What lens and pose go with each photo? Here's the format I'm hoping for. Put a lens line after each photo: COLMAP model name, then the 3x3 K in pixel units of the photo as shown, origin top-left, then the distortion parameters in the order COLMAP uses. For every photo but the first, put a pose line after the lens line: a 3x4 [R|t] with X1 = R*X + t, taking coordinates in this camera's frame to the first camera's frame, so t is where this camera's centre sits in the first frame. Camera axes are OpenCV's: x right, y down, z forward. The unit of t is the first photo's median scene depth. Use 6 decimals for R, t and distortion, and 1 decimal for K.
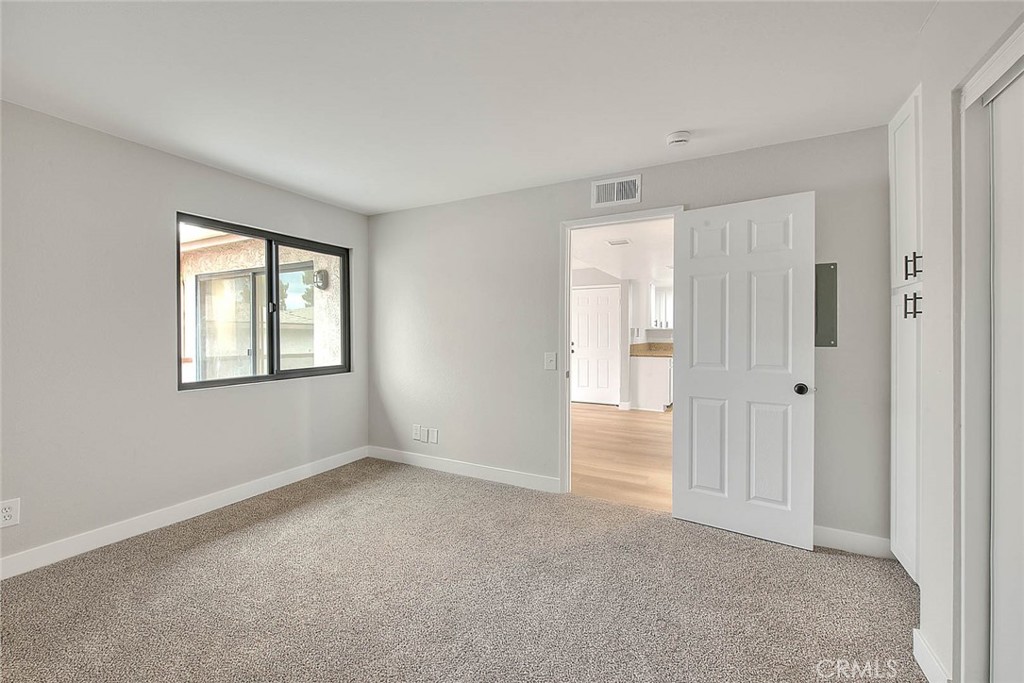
lens RADIAL K [[421.7, 0, 494.6], [0, 421.7, 339.2], [0, 0, 1]] dist [-0.001896, -0.000647]
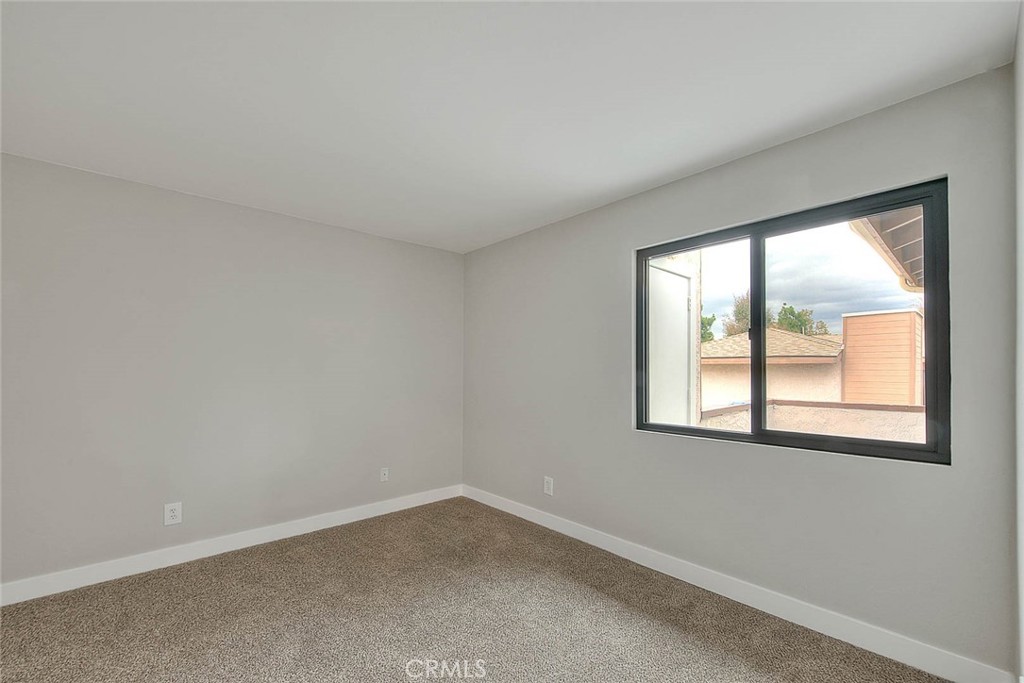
lens RADIAL K [[428.9, 0, 505.9], [0, 428.9, 368.8], [0, 0, 1]] dist [0.000229, -0.000187]
pose [[-0.334824, -0.004690, -0.942269, 0.298260], [-0.015093, 0.999886, 0.000386, -0.017262], [0.942160, 0.014351, -0.334857, 0.995660]]
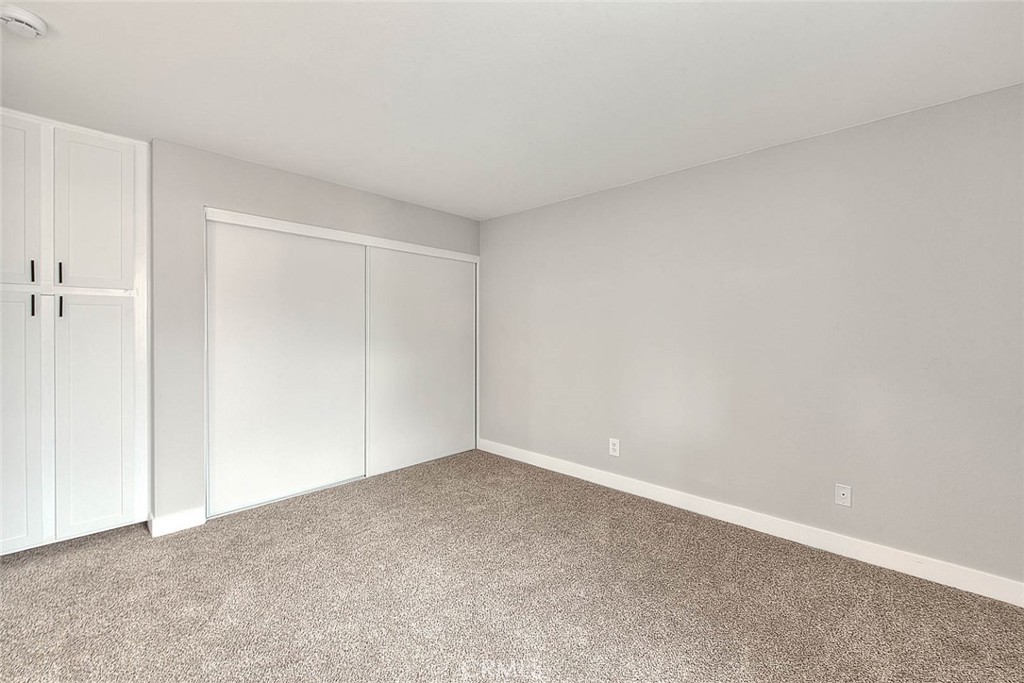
lens RADIAL K [[421.7, 0, 494.6], [0, 421.7, 339.2], [0, 0, 1]] dist [-0.001896, -0.000647]
pose [[-0.963352, -0.013396, 0.267907, -0.348577], [-0.003663, 0.999316, 0.036797, -0.022601], [-0.268217, 0.034467, -0.962742, 1.181183]]
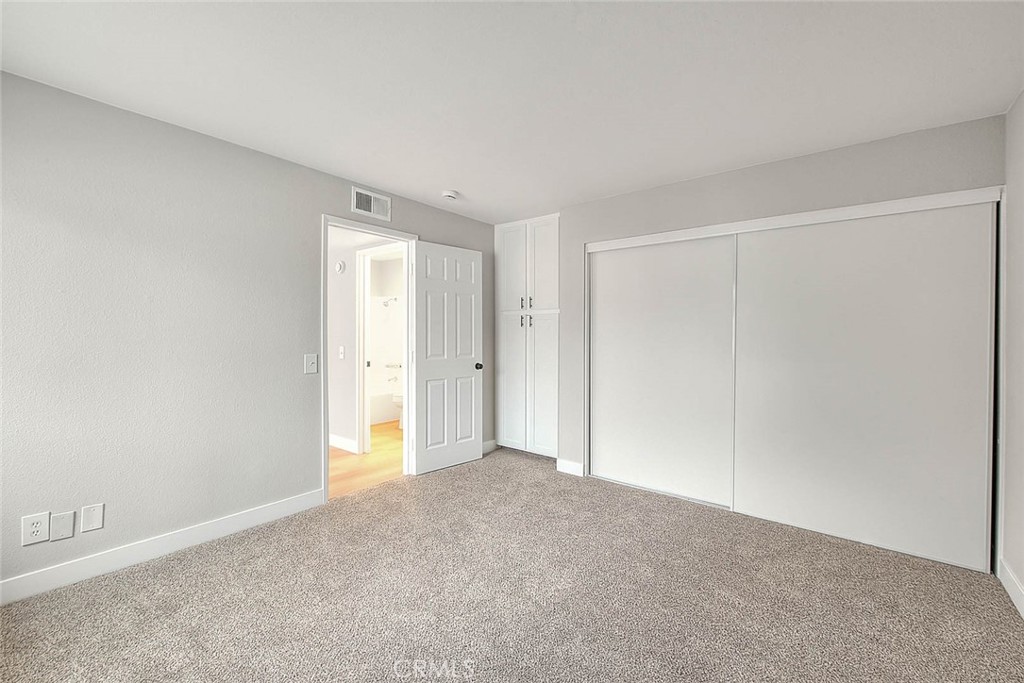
lens RADIAL K [[423.5, 0, 506.5], [0, 423.5, 345.1], [0, 0, 1]] dist [-0.000438, -0.000307]
pose [[0.177317, -0.028445, 0.983743, -0.767614], [0.007717, 0.999592, 0.027512, -0.011541], [-0.984124, 0.002713, 0.177464, 0.472364]]
